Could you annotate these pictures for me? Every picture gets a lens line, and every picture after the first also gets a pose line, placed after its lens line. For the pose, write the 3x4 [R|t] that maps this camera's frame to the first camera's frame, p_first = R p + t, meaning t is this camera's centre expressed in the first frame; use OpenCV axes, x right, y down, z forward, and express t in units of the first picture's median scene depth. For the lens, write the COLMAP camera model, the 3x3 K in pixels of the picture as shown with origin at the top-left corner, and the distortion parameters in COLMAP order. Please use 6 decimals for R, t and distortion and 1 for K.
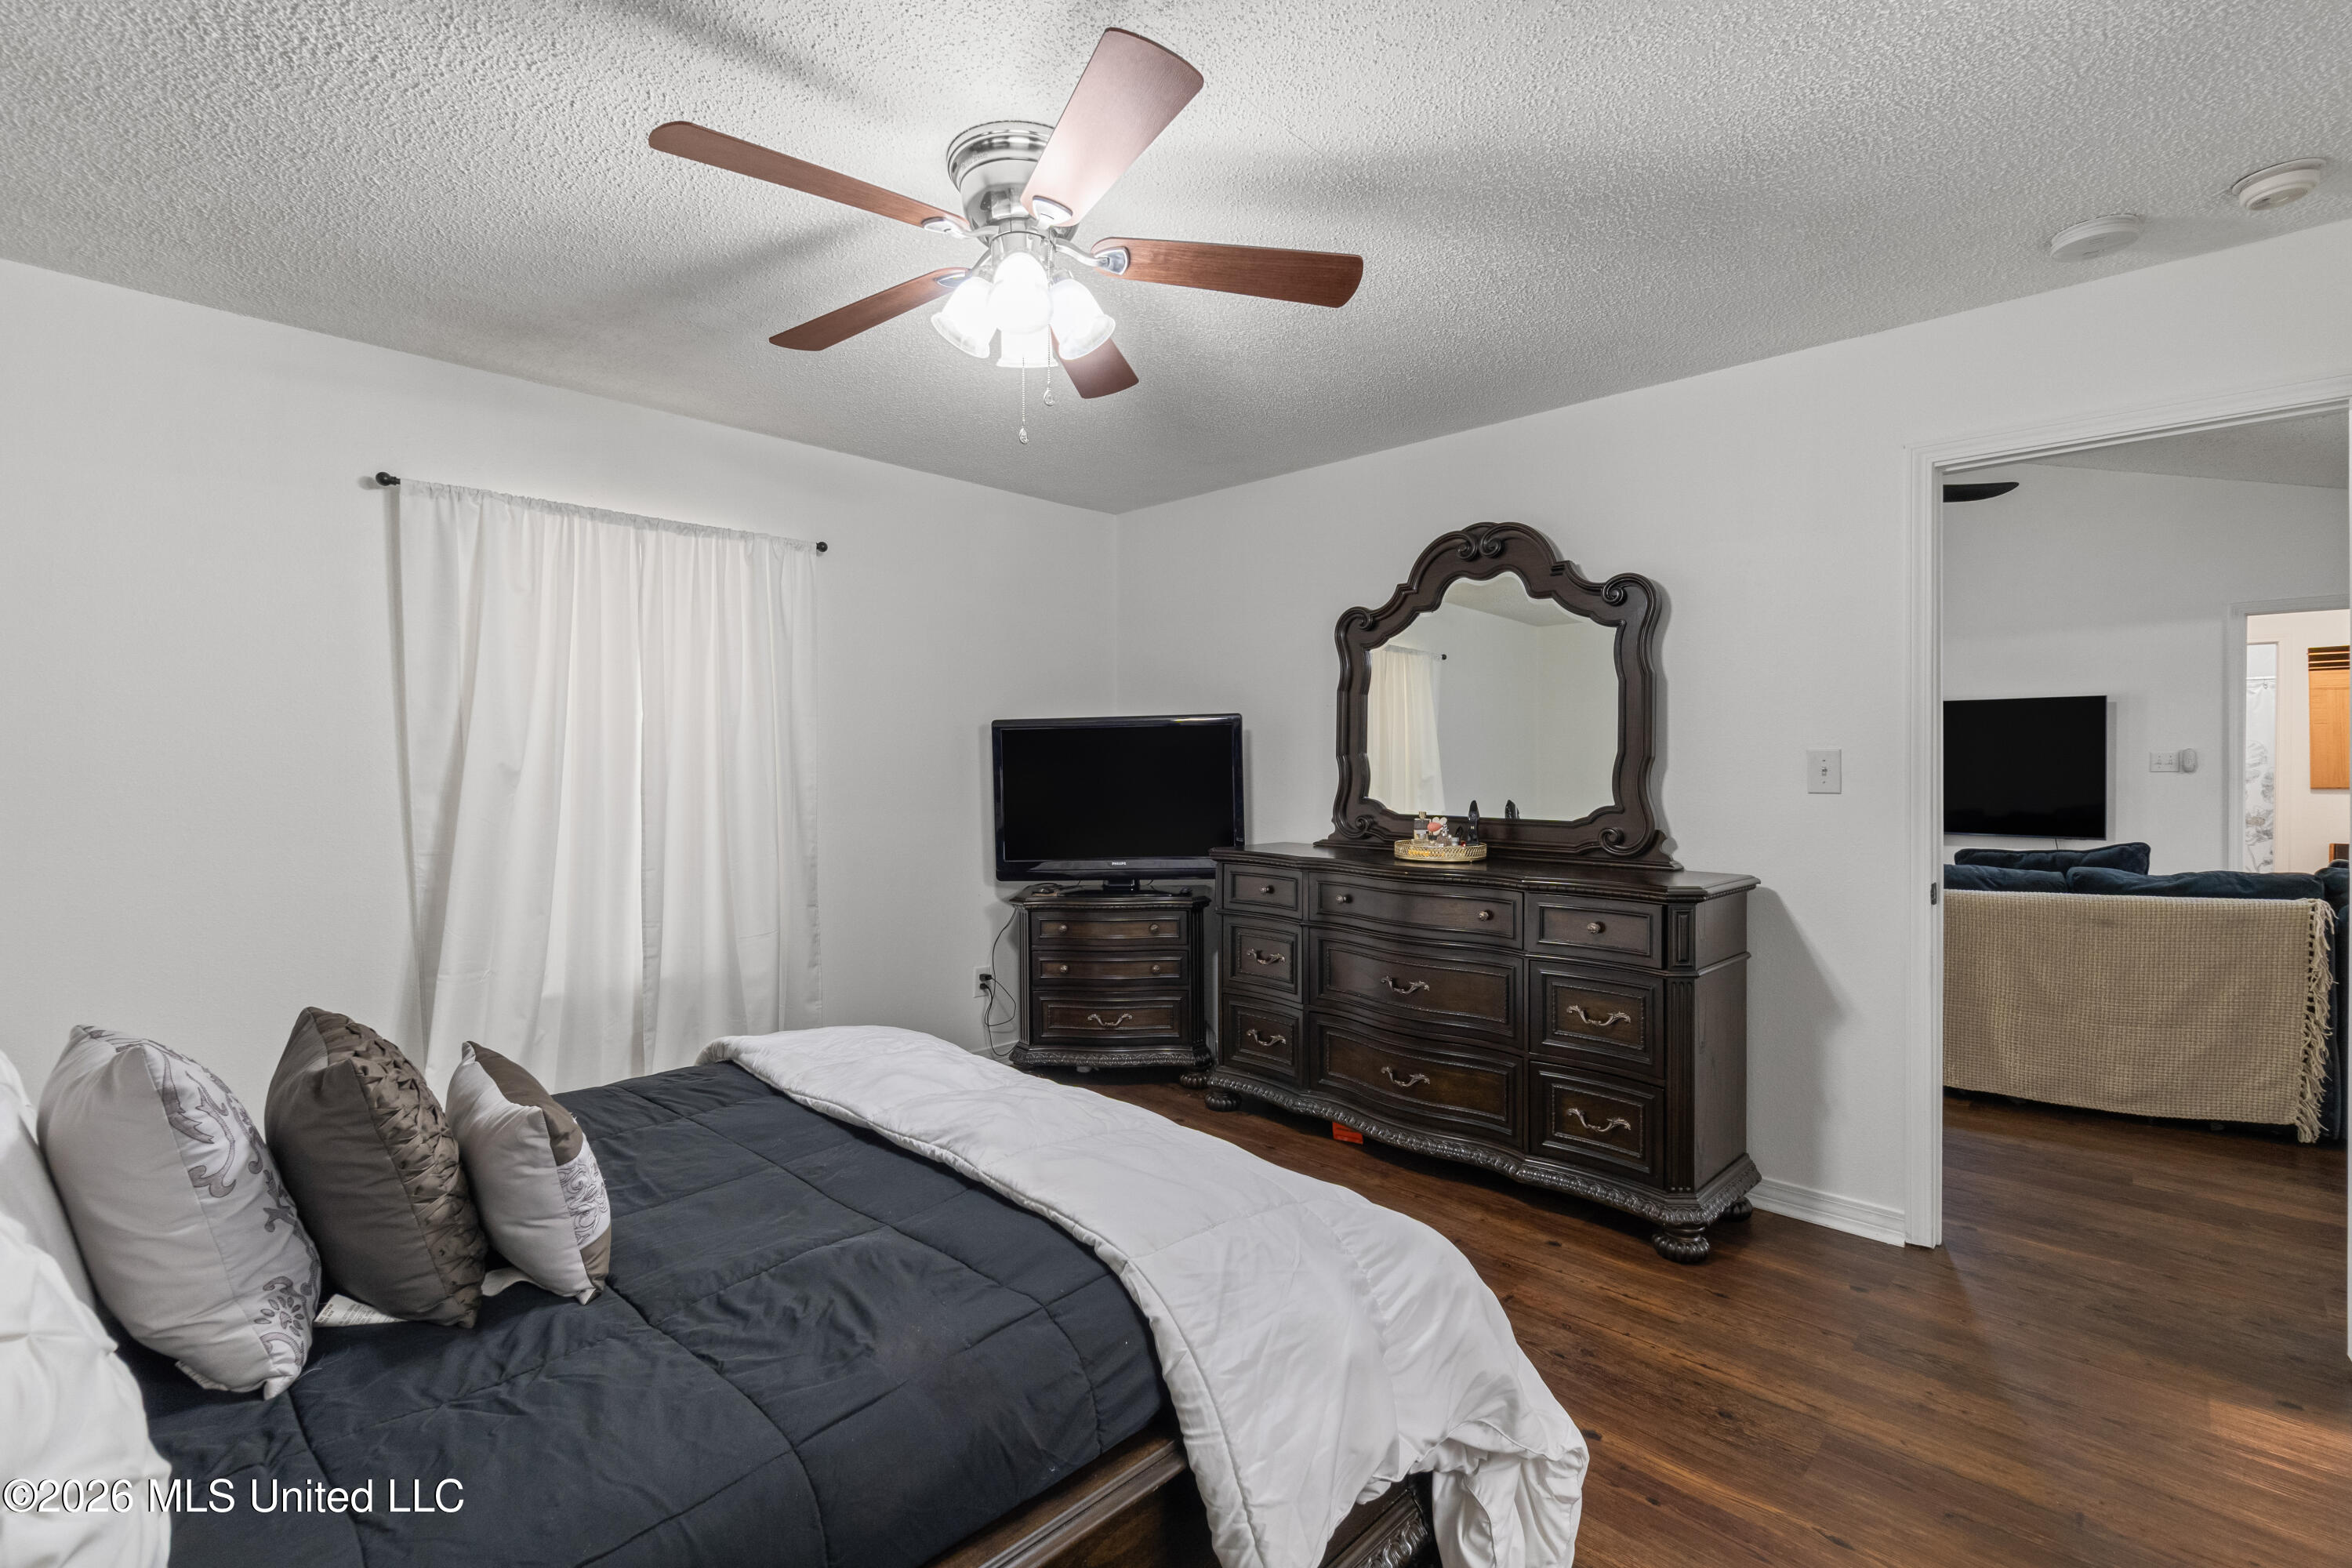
lens RADIAL K [[1032.2, 0, 1164.3], [0, 1032.2, 769.7], [0, 0, 1]] dist [-0.002394, -0.000232]
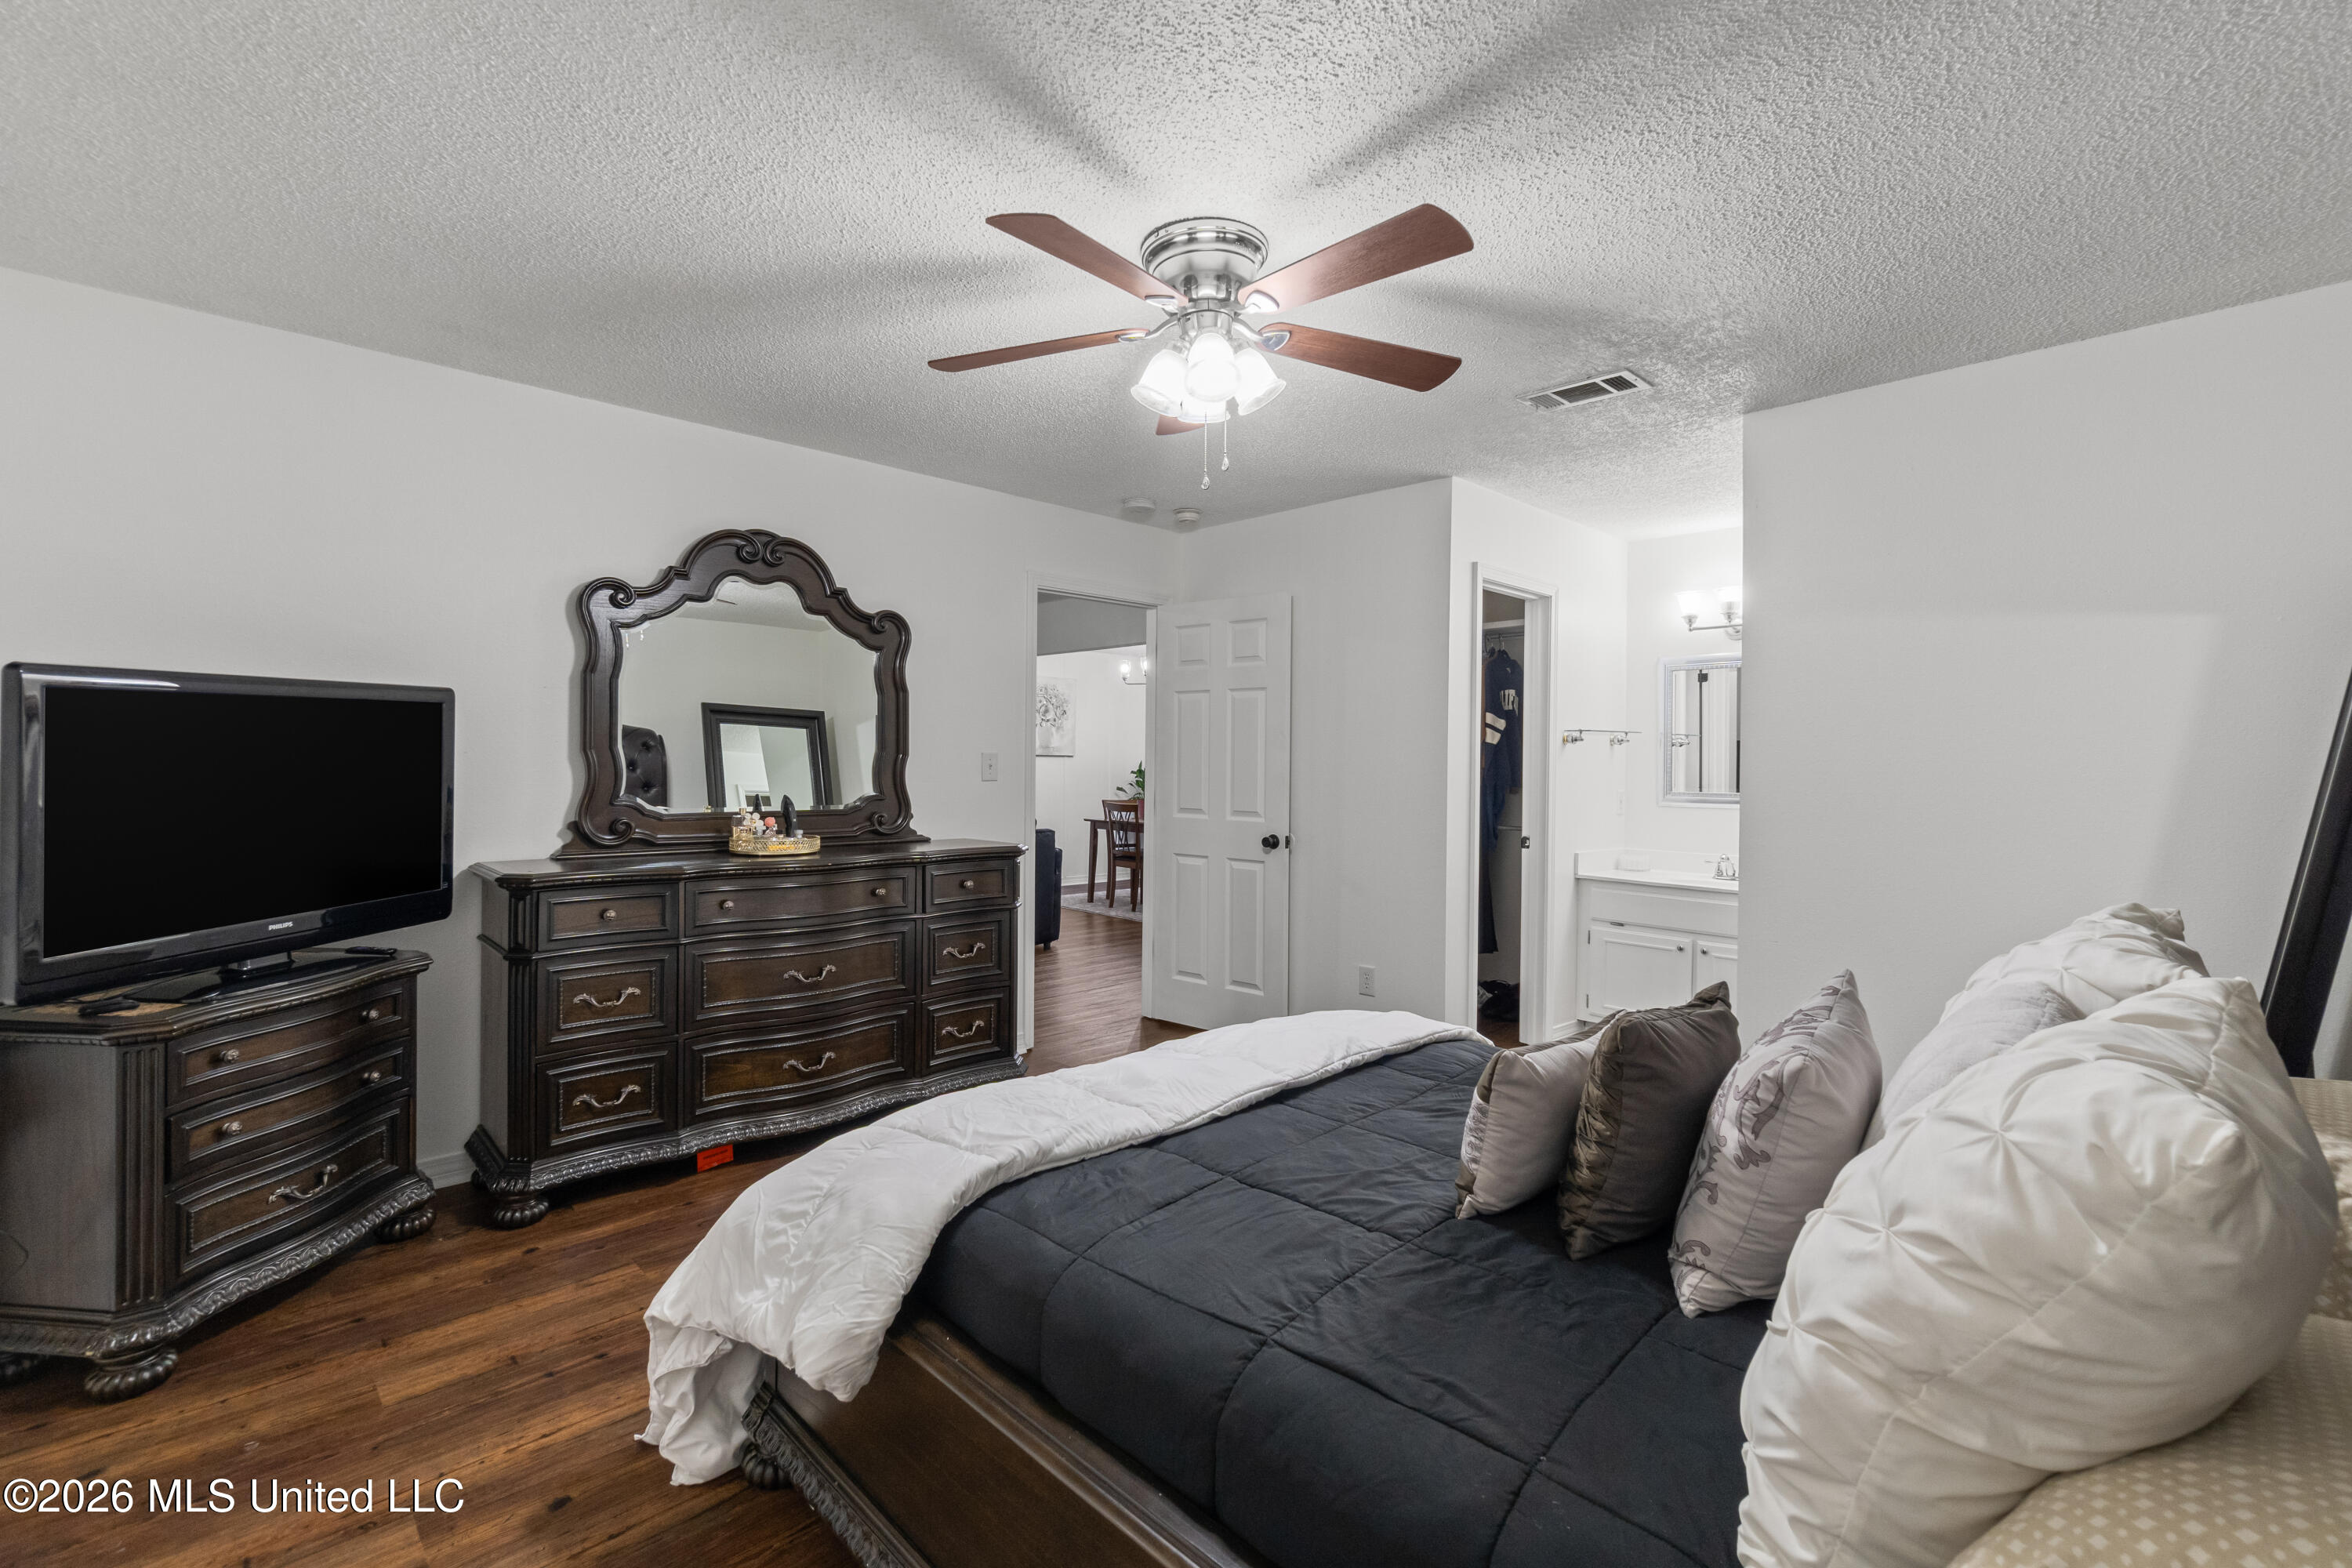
lens RADIAL K [[1032.2, 0, 1164.3], [0, 1032.2, 769.7], [0, 0, 1]] dist [-0.002394, -0.000232]
pose [[0.032524, -0.008500, 0.999435, -0.763192], [-0.003702, 0.999956, 0.008625, -0.007246], [-0.999464, -0.003980, 0.032492, 0.588012]]
